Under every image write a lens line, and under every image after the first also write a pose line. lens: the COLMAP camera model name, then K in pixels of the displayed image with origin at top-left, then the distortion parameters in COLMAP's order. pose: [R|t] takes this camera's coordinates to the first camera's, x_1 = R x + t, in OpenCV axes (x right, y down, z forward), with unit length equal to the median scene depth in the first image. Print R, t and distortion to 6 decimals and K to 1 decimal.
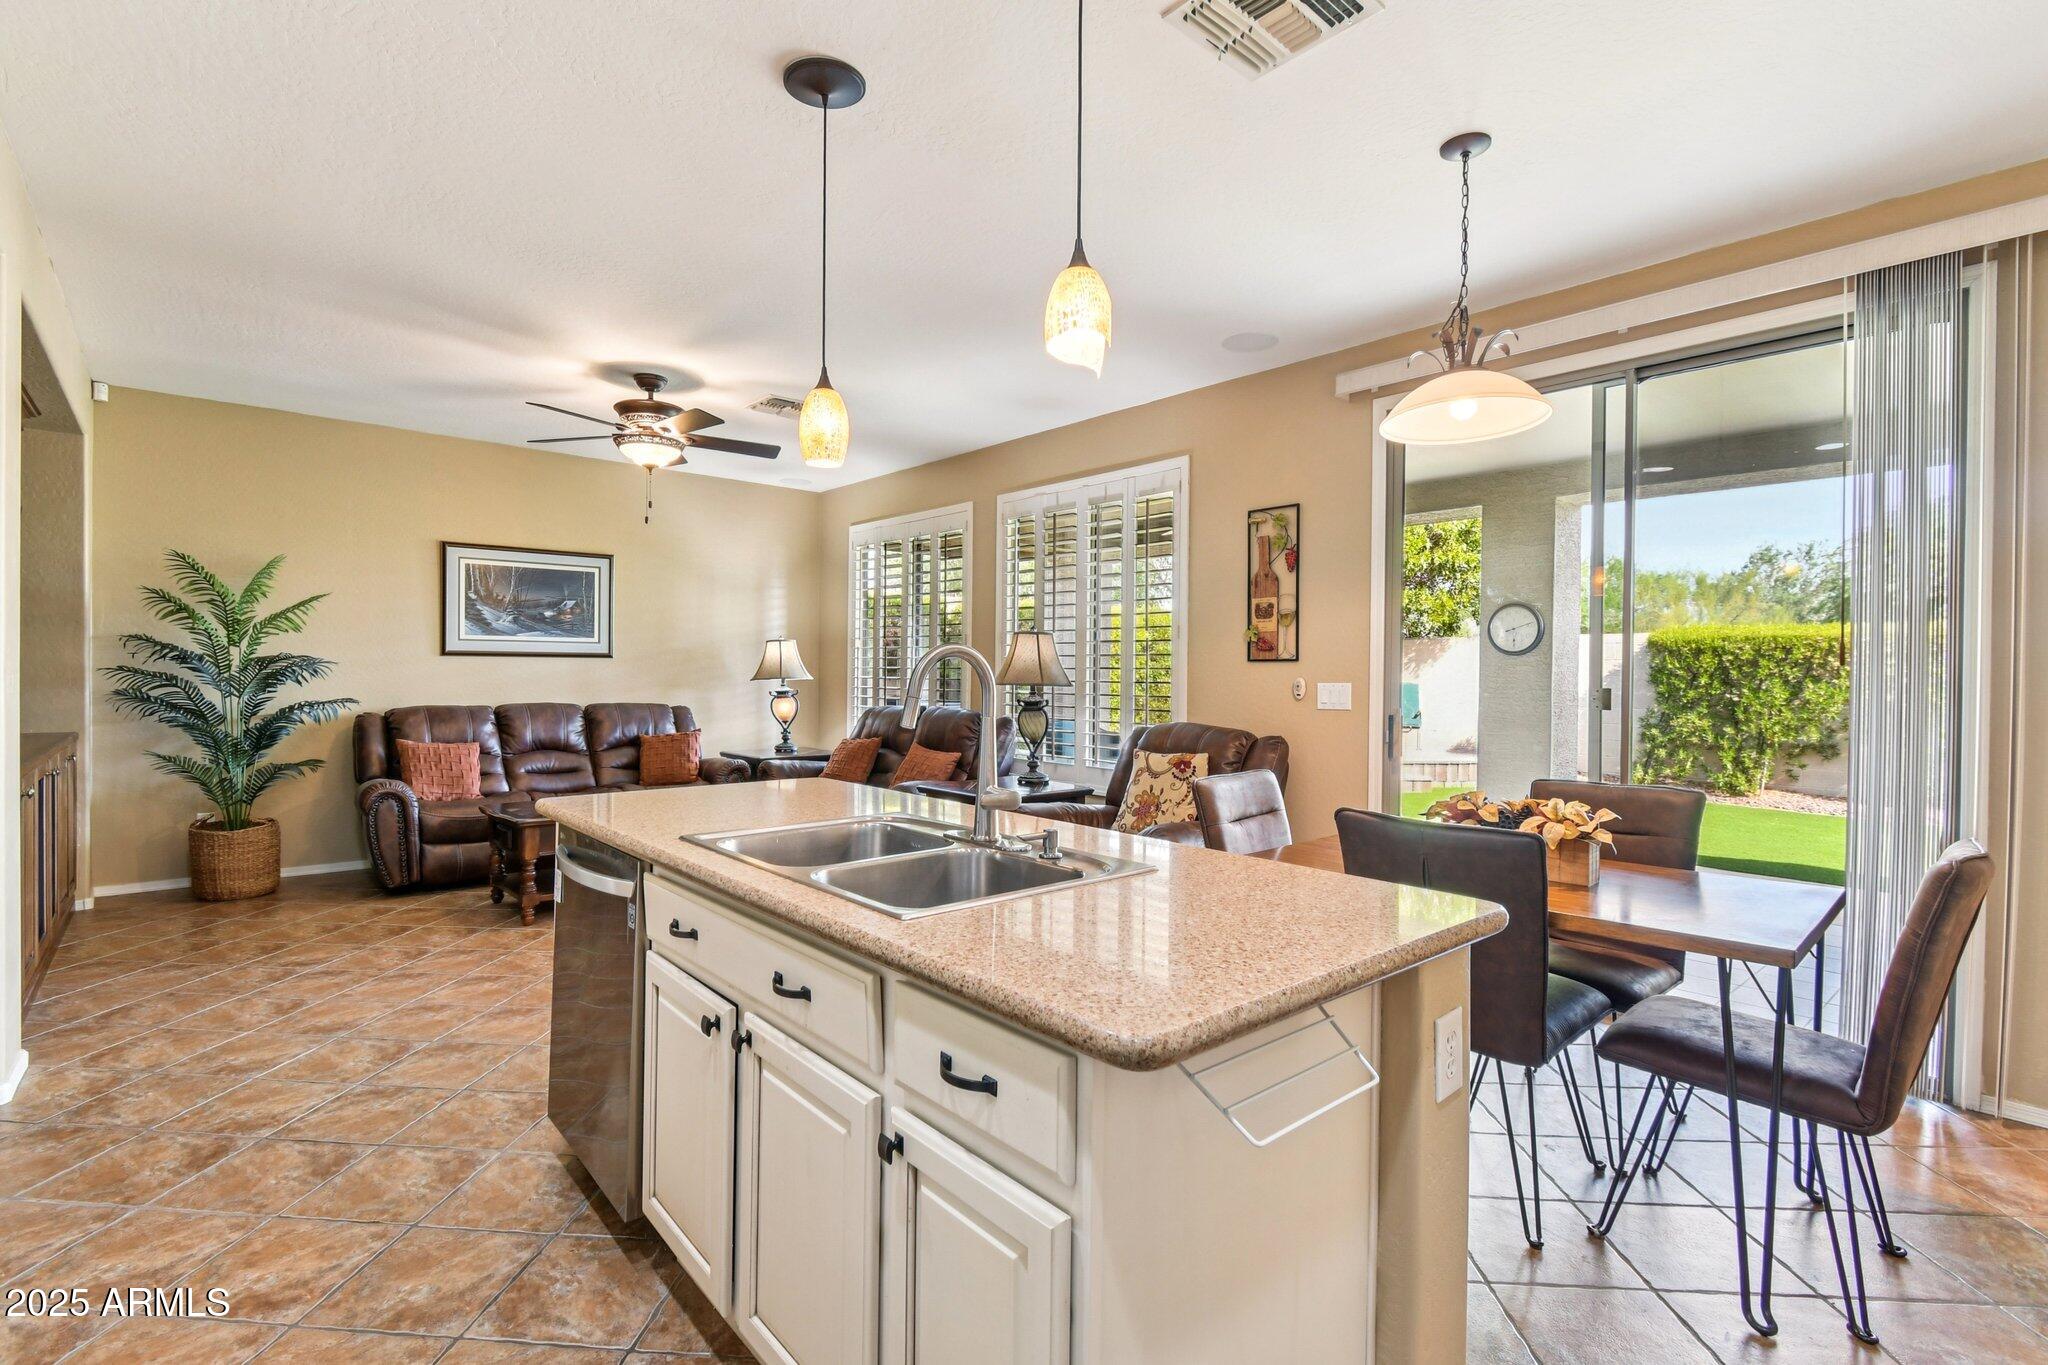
lens RADIAL K [[928.7, 0, 1032.3], [0, 928.7, 682.0], [0, 0, 1]] dist [0.008150, -0.001589]
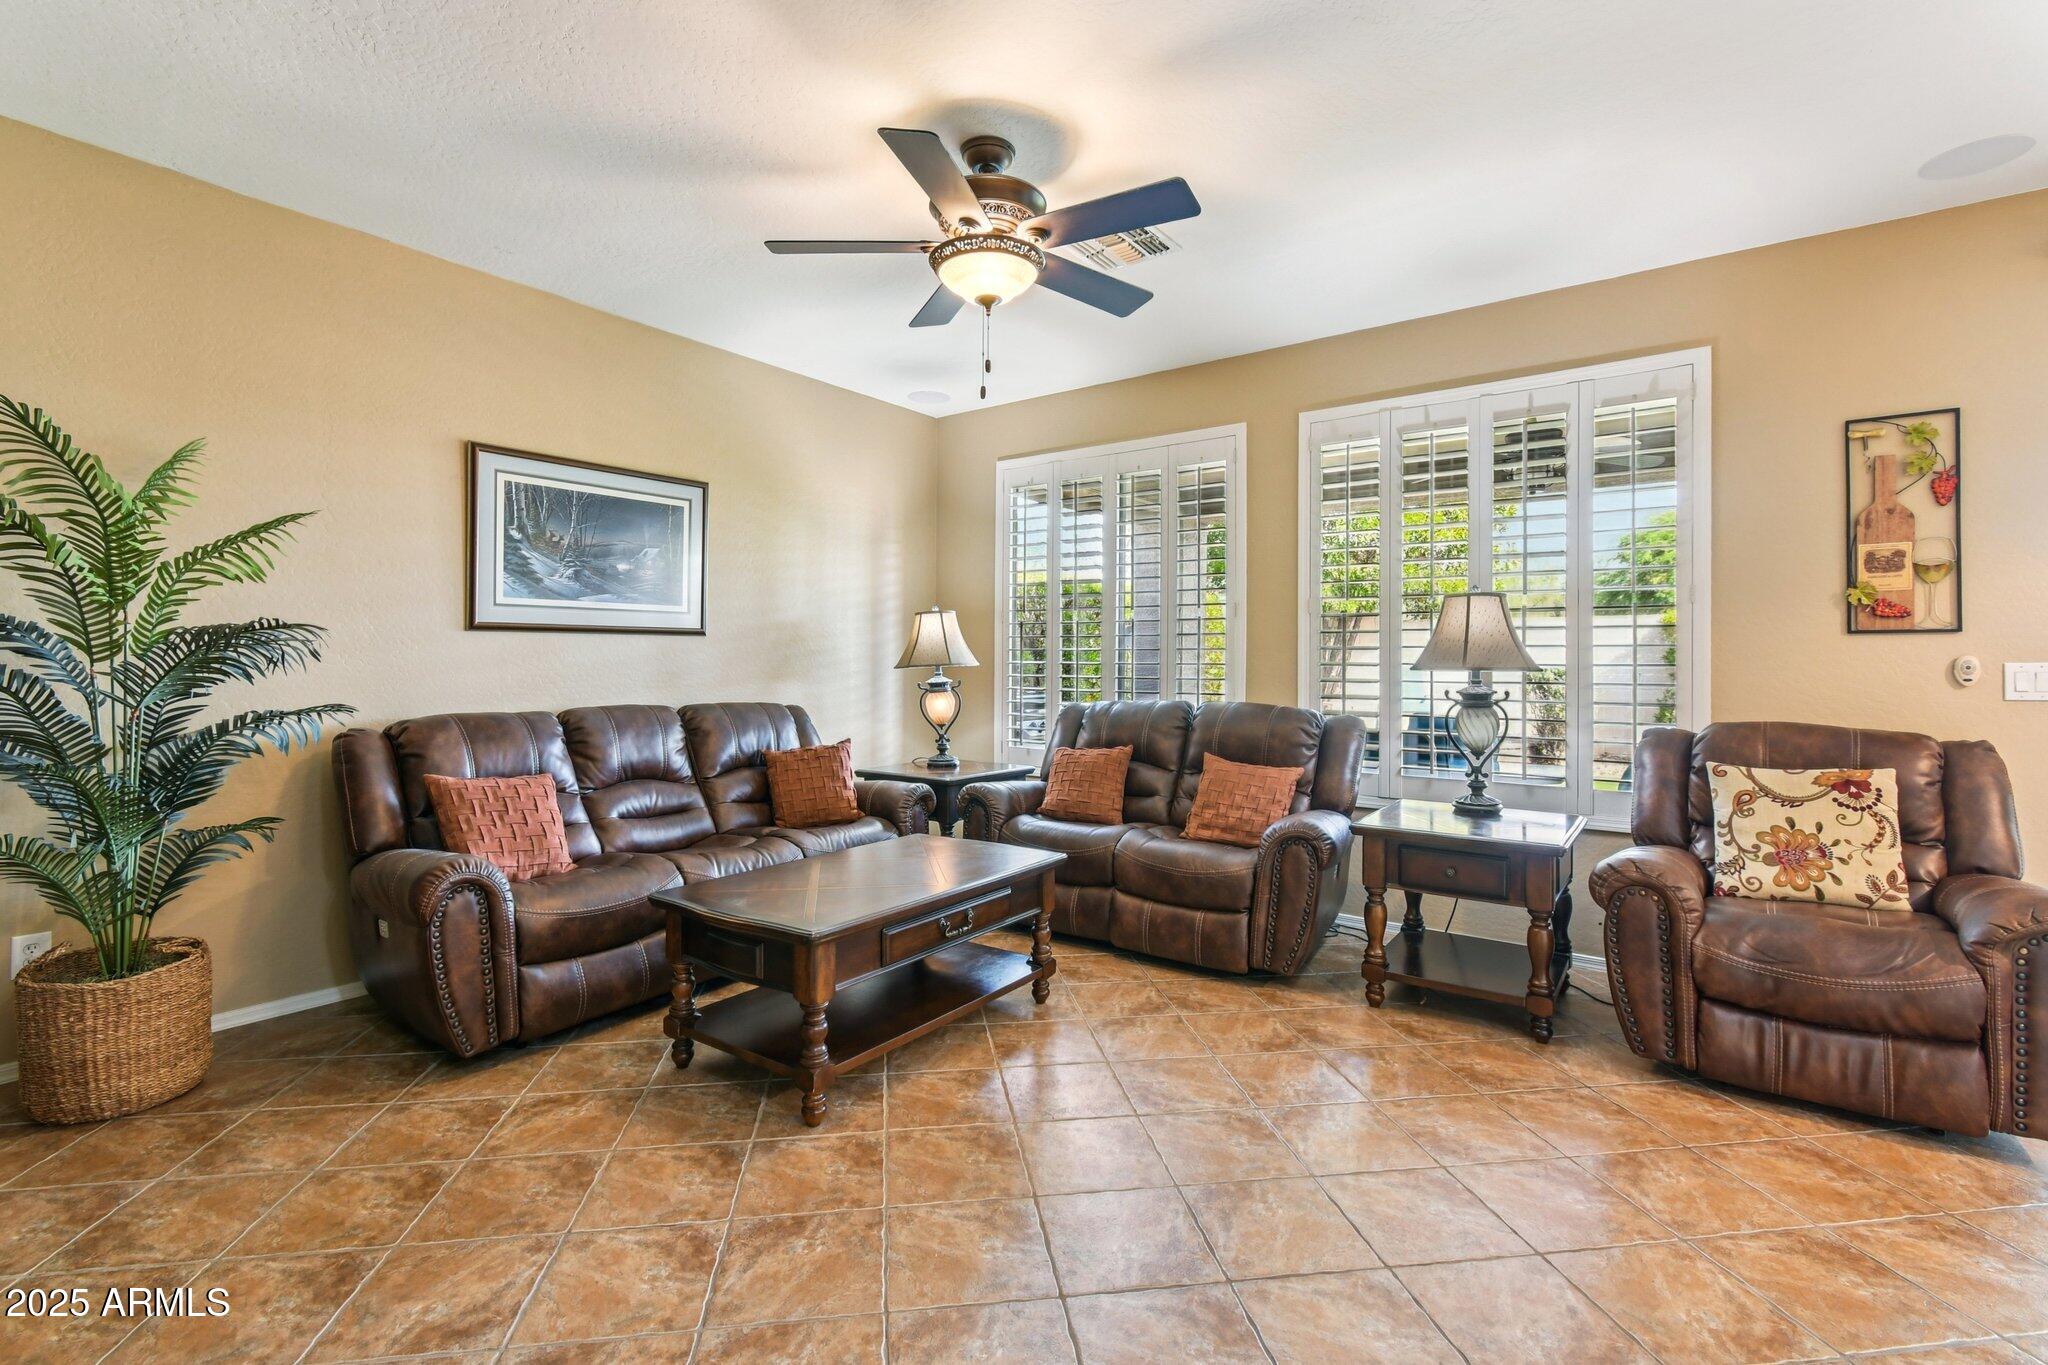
lens RADIAL K [[928.7, 0, 1045.7], [0, 928.7, 646.9], [0, 0, 1]] dist [0.008150, -0.001589]
pose [[0.977831, -0.003173, 0.209369, -0.439978], [0.008203, 0.999698, -0.023161, -0.000377], [-0.209233, 0.024365, 0.977562, 0.371679]]
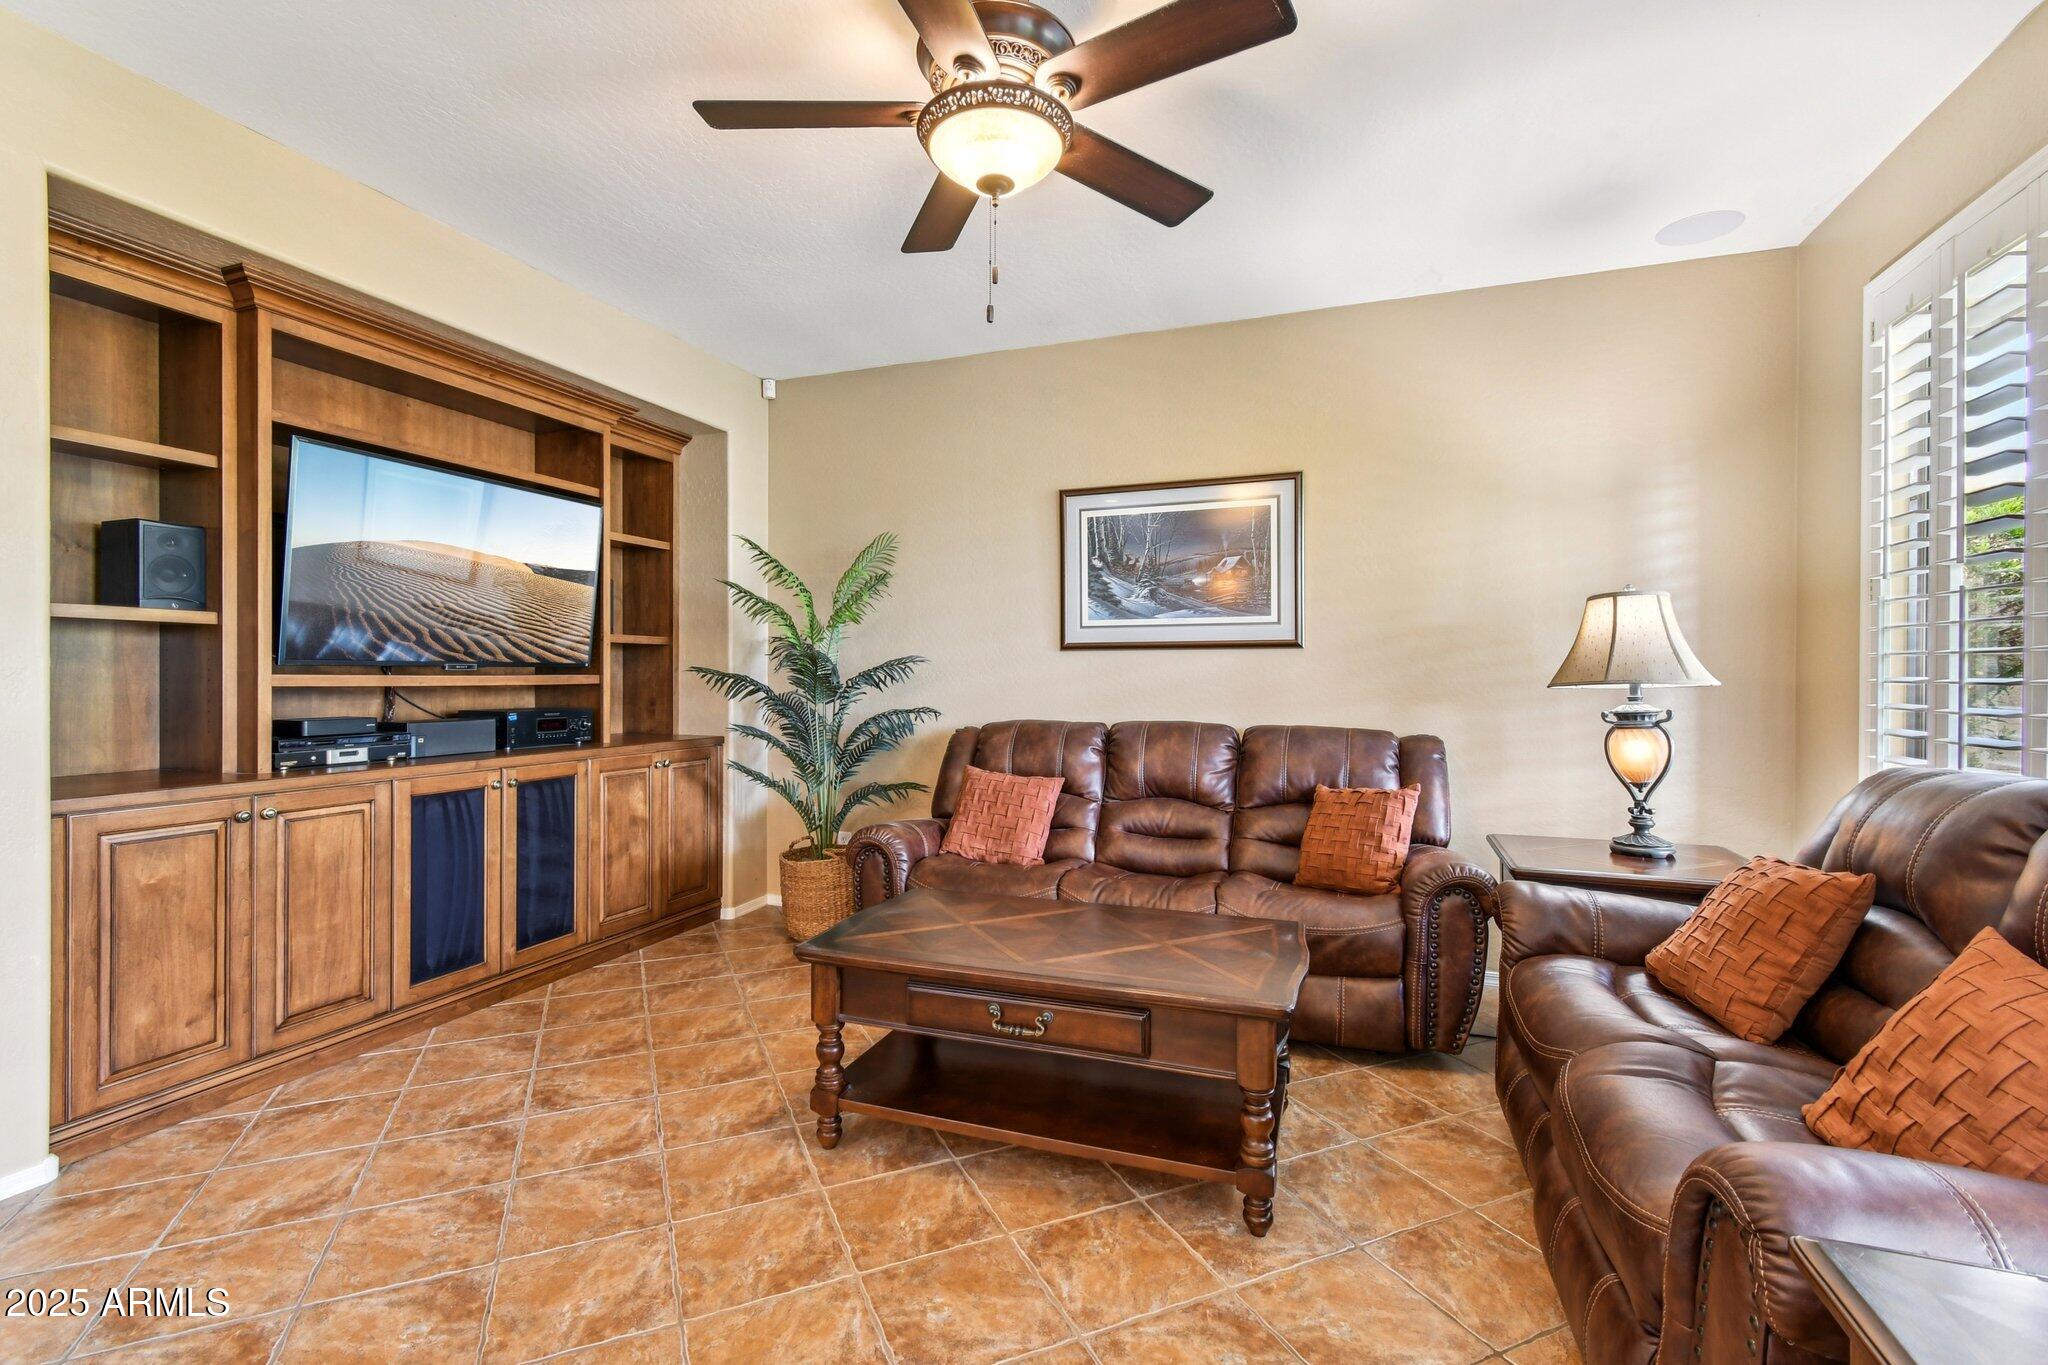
lens RADIAL K [[928.7, 0, 1004.7], [0, 928.7, 676.0], [0, 0, 1]] dist [0.008150, -0.001589]
pose [[0.450508, -0.006835, -0.892746, -0.019964], [-0.007942, 0.999900, -0.011663, 0.000181], [0.892737, 0.012344, 0.450409, 0.714671]]
